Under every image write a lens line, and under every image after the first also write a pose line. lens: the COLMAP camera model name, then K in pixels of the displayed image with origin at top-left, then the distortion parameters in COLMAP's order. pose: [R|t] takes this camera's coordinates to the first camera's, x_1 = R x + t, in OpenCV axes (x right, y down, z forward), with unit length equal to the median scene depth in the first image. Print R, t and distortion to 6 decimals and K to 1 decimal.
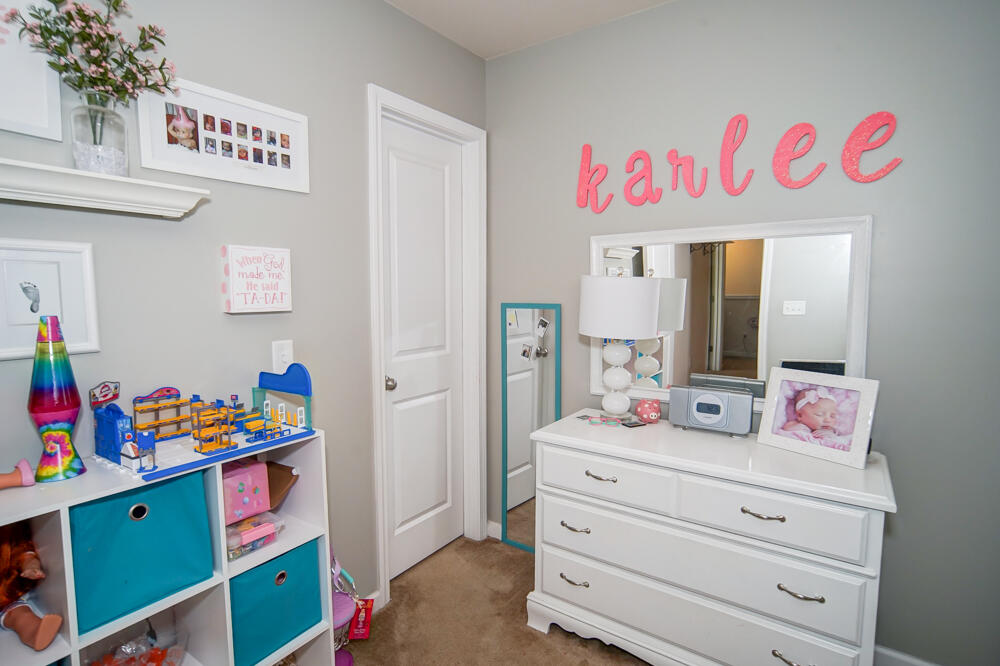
lens RADIAL K [[500.3, 0, 500.0], [0, 500.3, 333.0], [0, 0, 1]] dist [-0.032365, 0.018498]
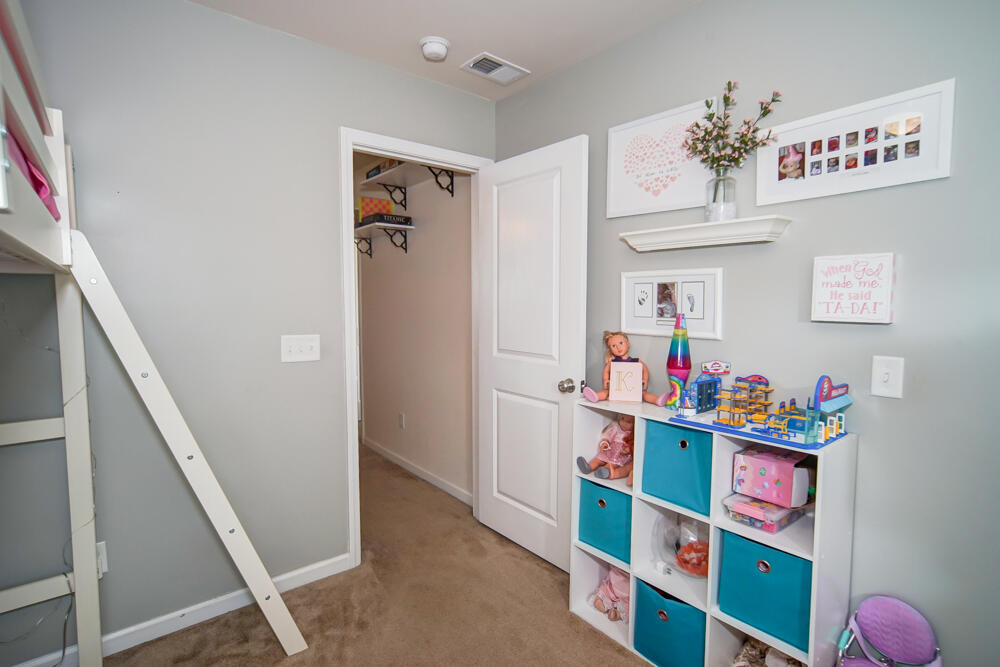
lens RADIAL K [[500.3, 0, 500.0], [0, 500.3, 333.5], [0, 0, 1]] dist [-0.032365, 0.018498]
pose [[-0.287999, 0.068048, -0.955210, 0.710643], [-0.084323, 0.991796, 0.096078, -0.061581], [0.953911, 0.108217, -0.279899, 0.695020]]
